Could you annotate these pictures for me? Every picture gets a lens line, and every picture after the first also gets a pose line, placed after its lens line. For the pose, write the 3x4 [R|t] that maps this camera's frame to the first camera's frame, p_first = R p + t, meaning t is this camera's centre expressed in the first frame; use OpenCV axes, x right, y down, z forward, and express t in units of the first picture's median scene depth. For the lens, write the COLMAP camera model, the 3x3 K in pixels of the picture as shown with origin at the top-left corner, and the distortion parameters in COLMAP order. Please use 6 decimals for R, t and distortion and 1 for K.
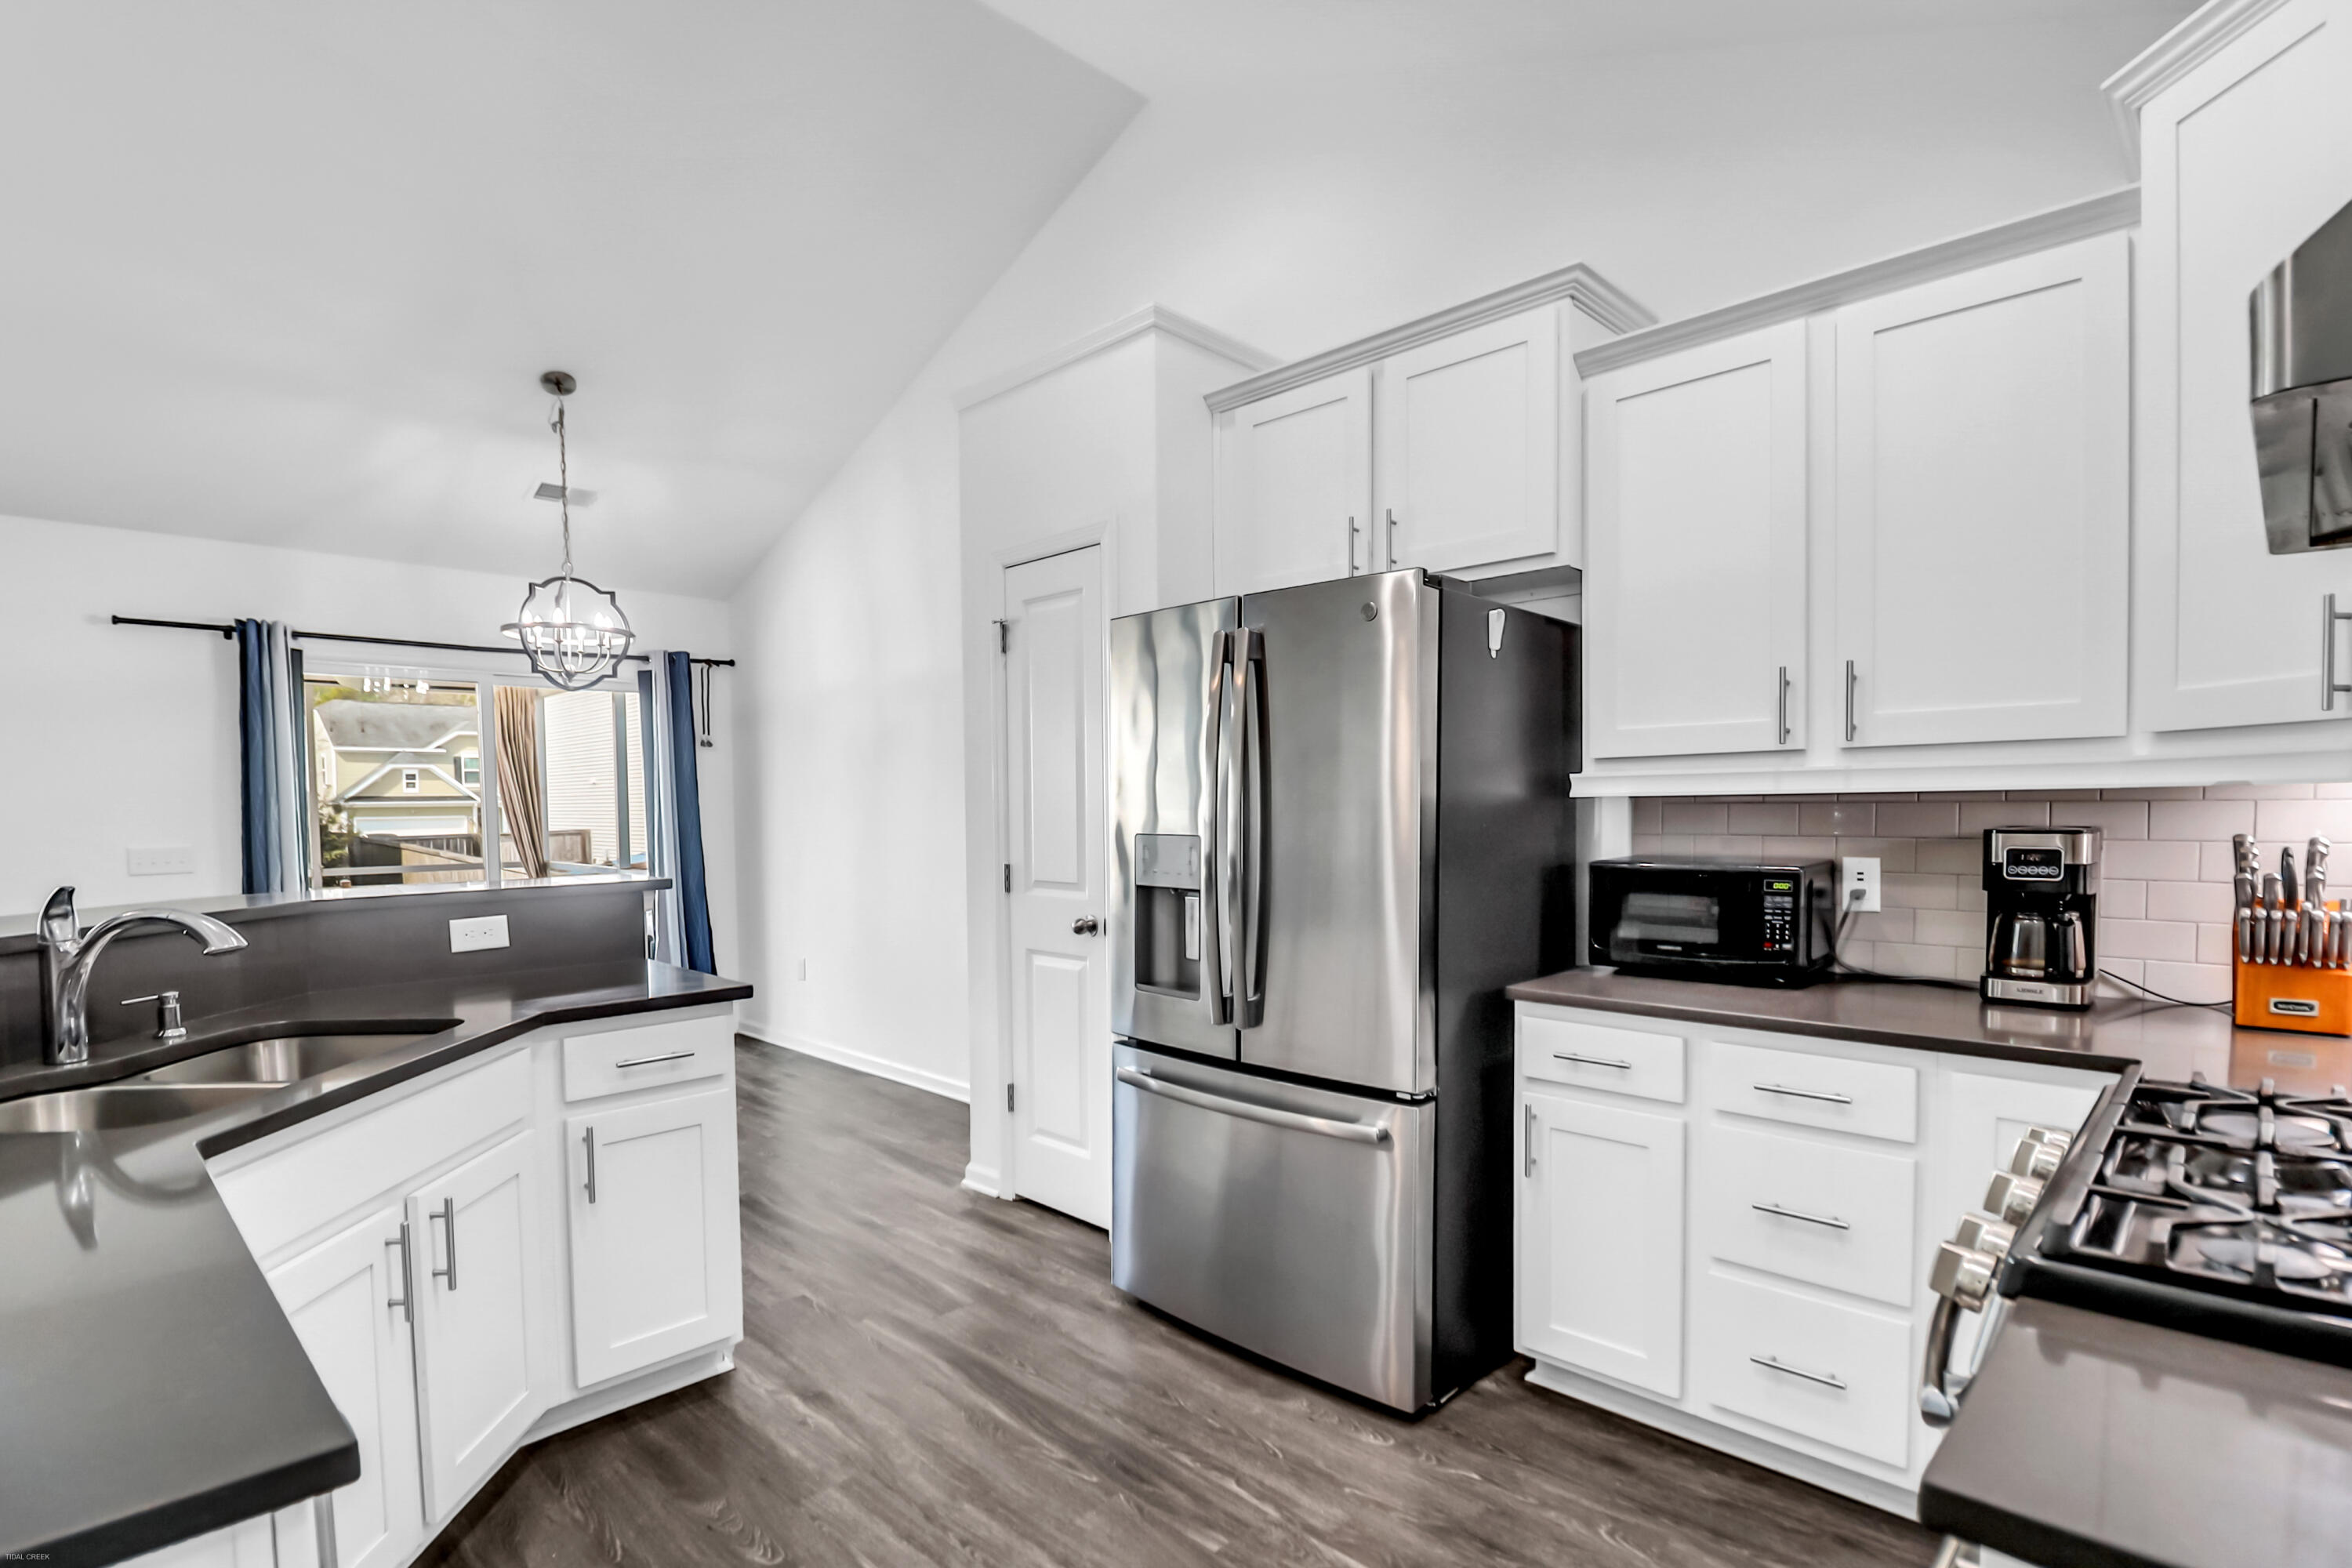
lens RADIAL K [[1142.1, 0, 1172.1], [0, 1142.1, 842.0], [0, 0, 1]] dist [-0.000662, -0.013237]
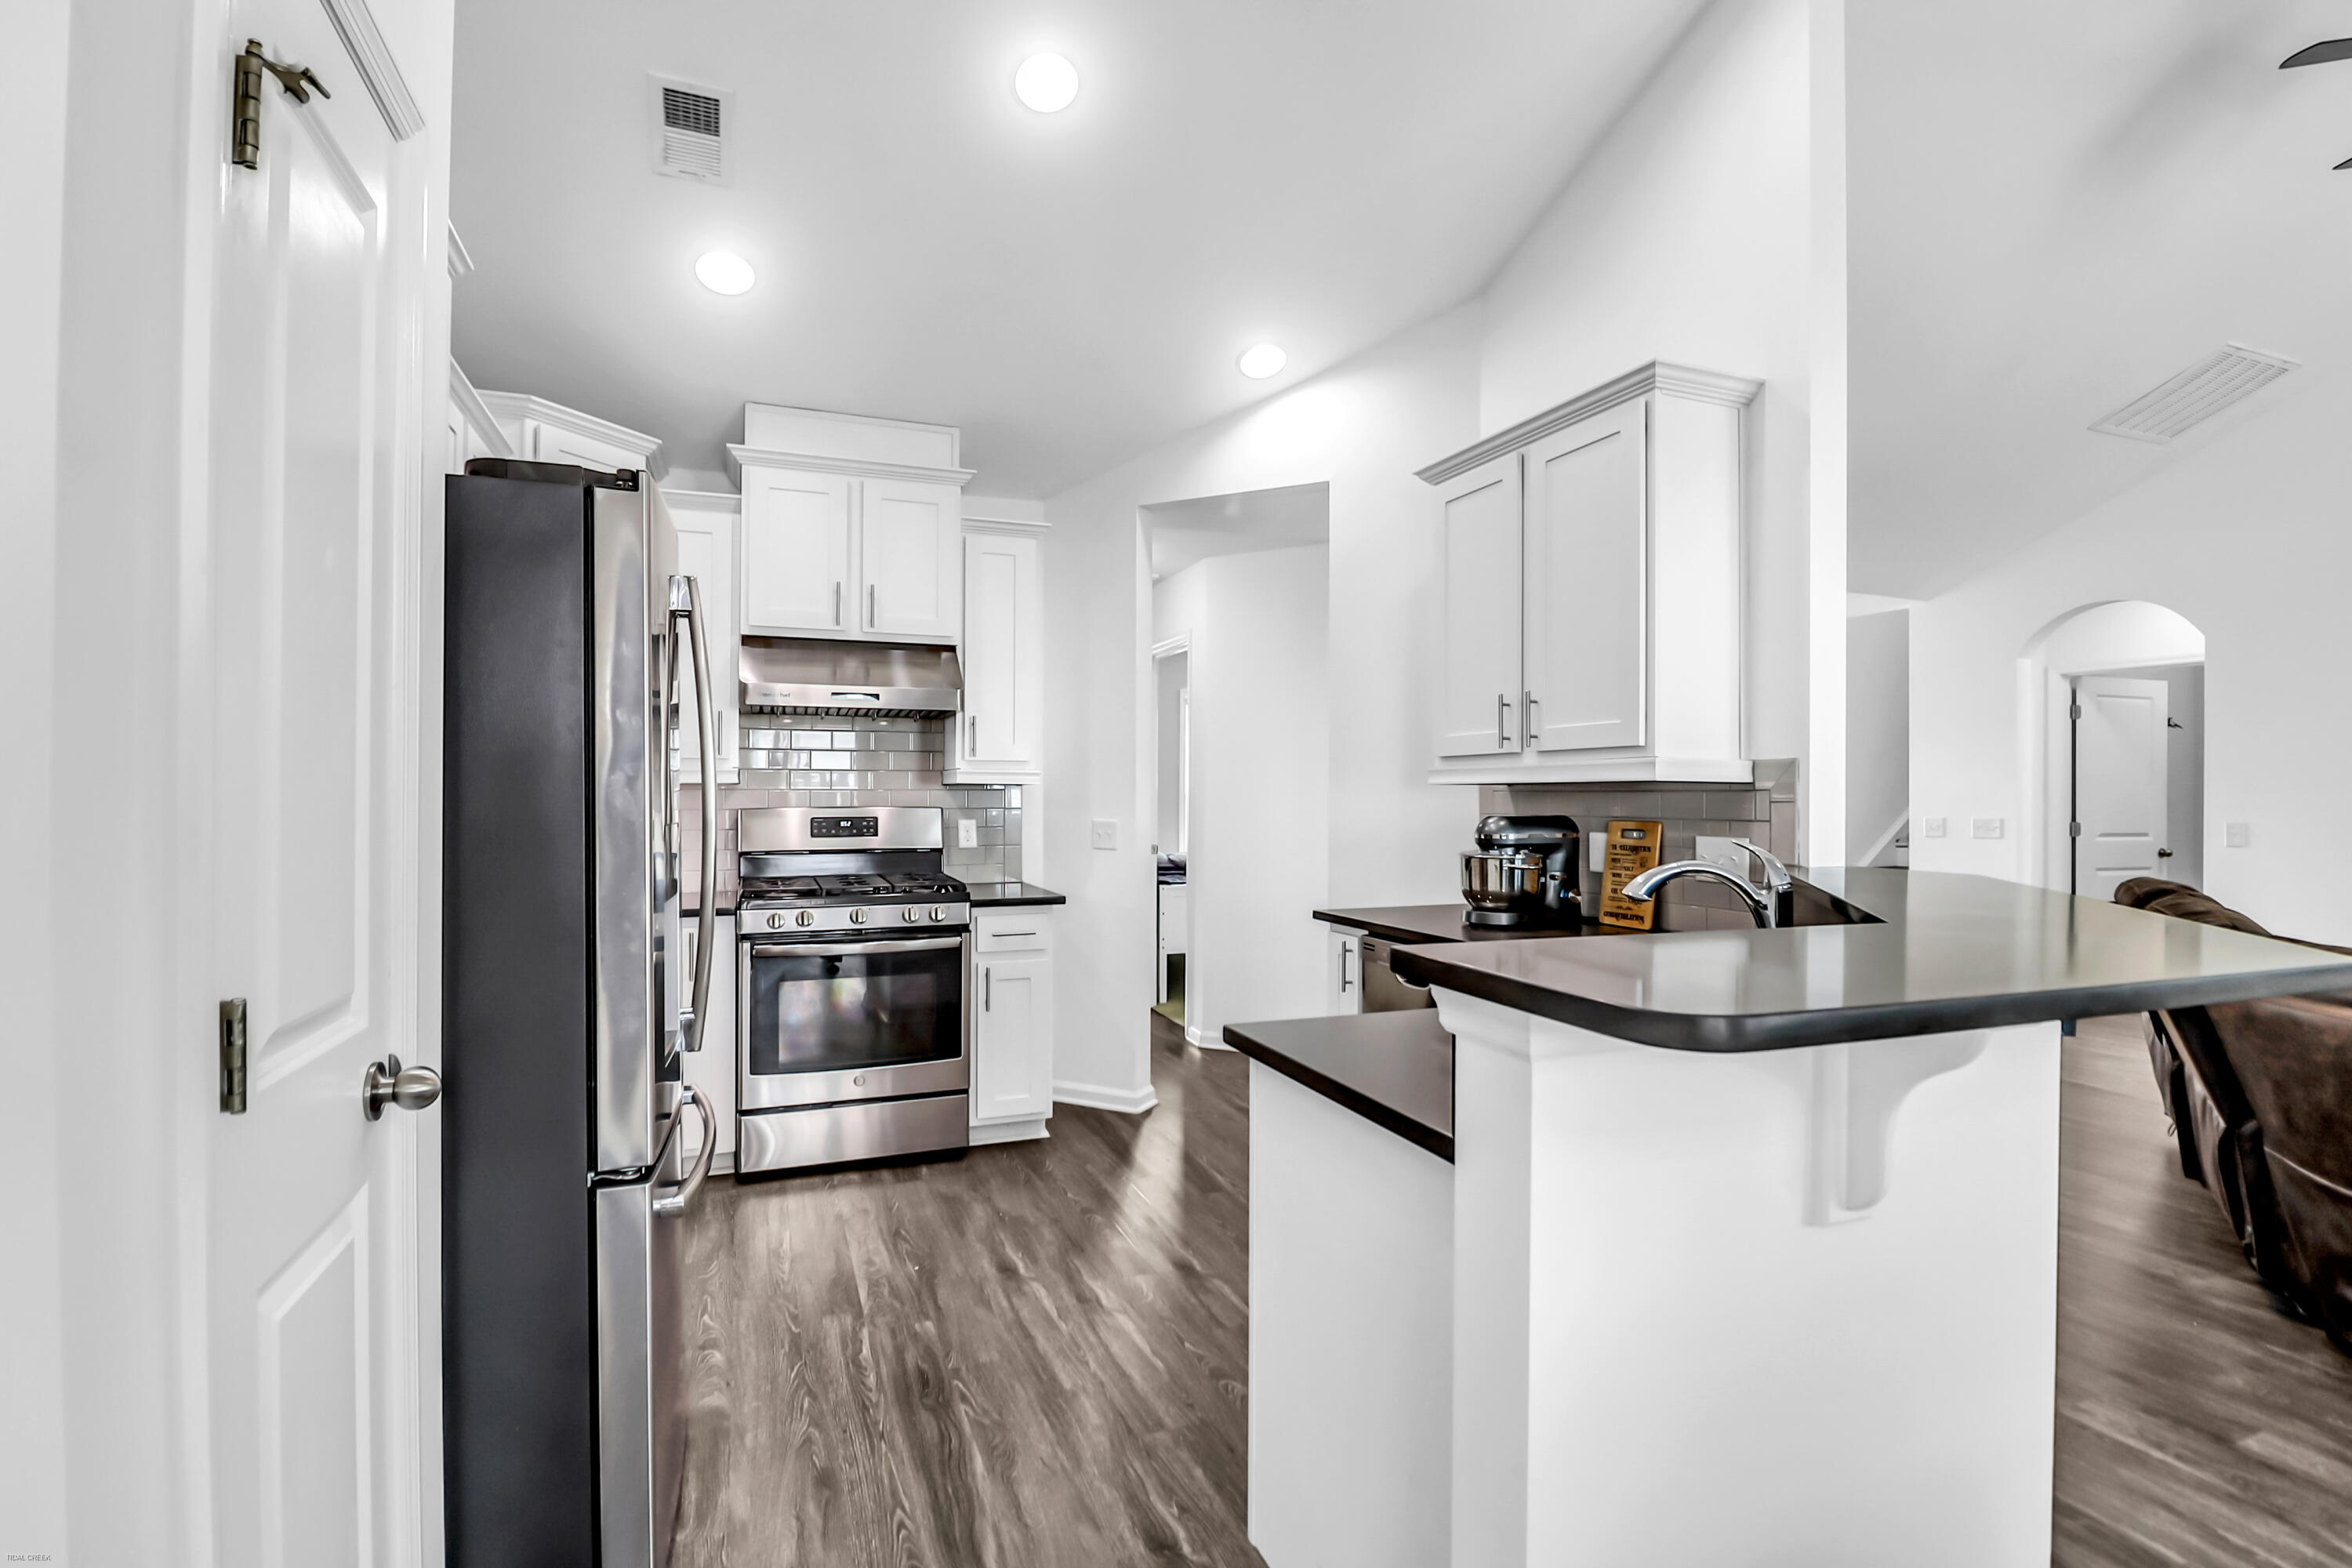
lens RADIAL K [[1111.9, 0, 1176.0], [0, 1111.9, 784.0], [0, 0, 1]] dist [-0.000414, -0.012148]
pose [[-0.913421, 0.012461, 0.406826, -0.582730], [0.021295, 0.999625, 0.017195, -0.038060], [-0.406459, 0.024370, -0.913344, 1.535300]]
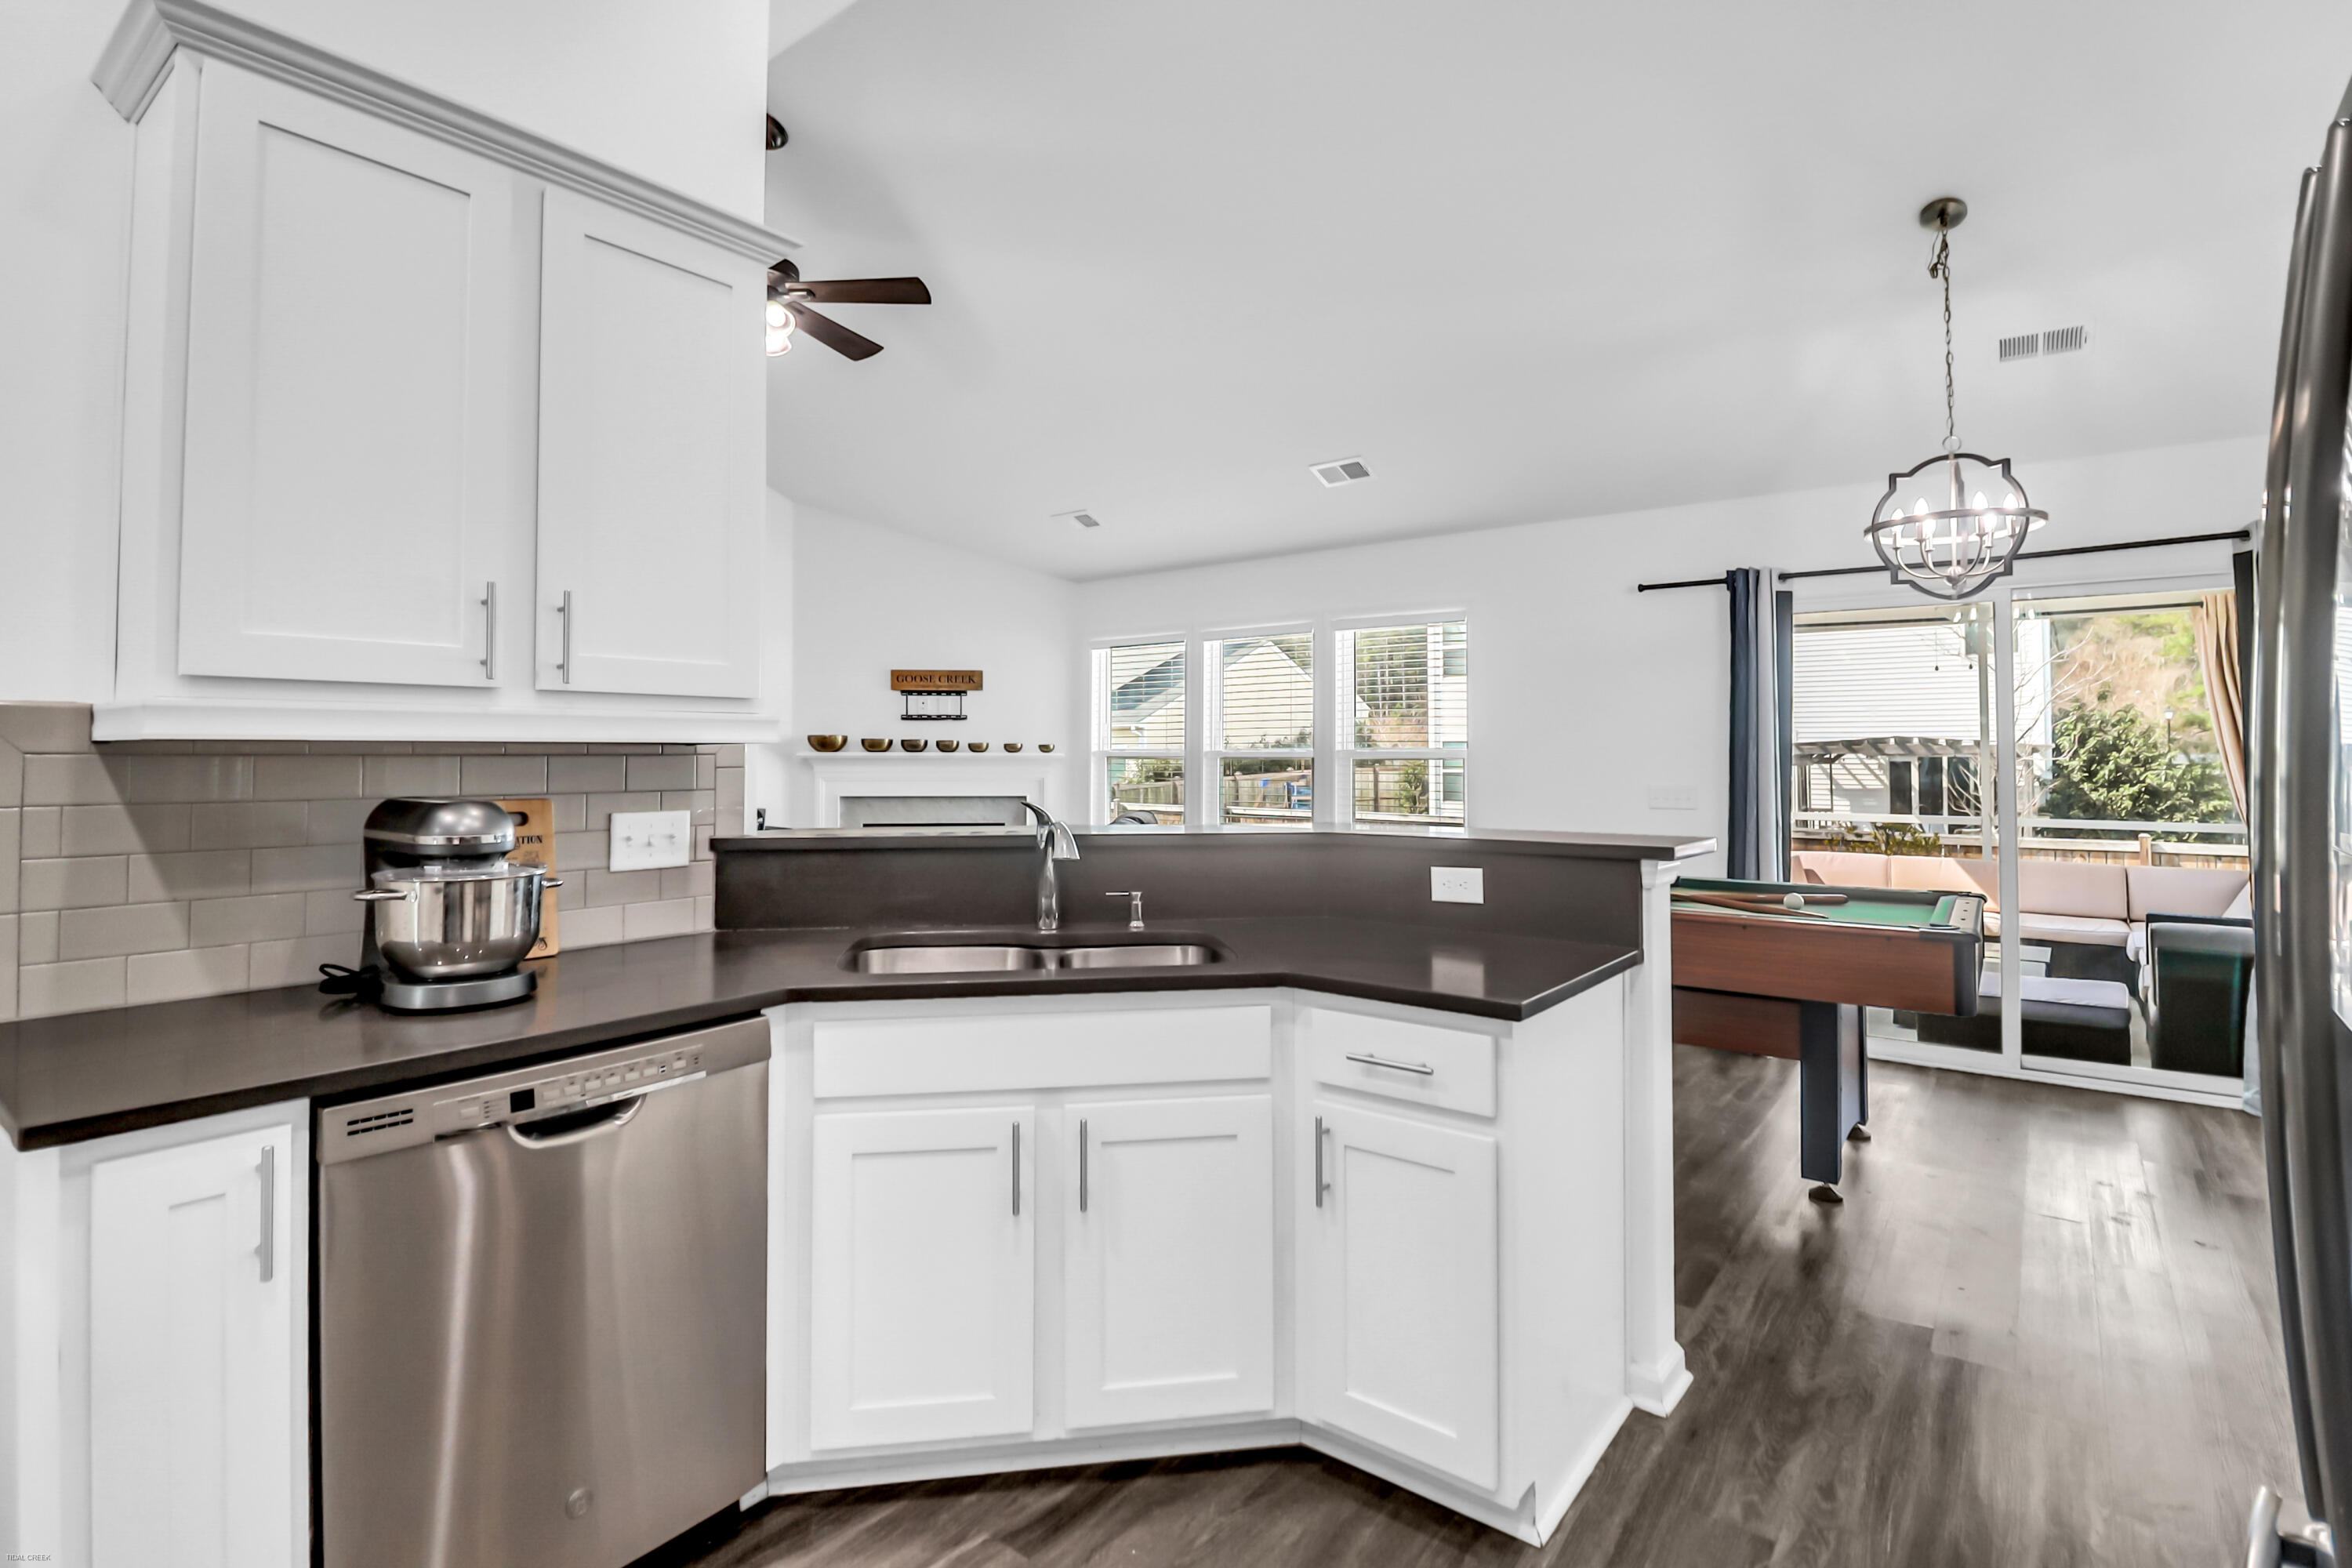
lens RADIAL K [[1120.9, 0, 1165.6], [0, 1120.9, 730.3], [0, 0, 1]] dist [-0.000402, -0.014277]
pose [[0.111888, -0.010650, -0.993664, 0.271331], [-0.037001, 0.999205, -0.014876, -0.022924], [0.993032, 0.038431, 0.111405, 0.650003]]
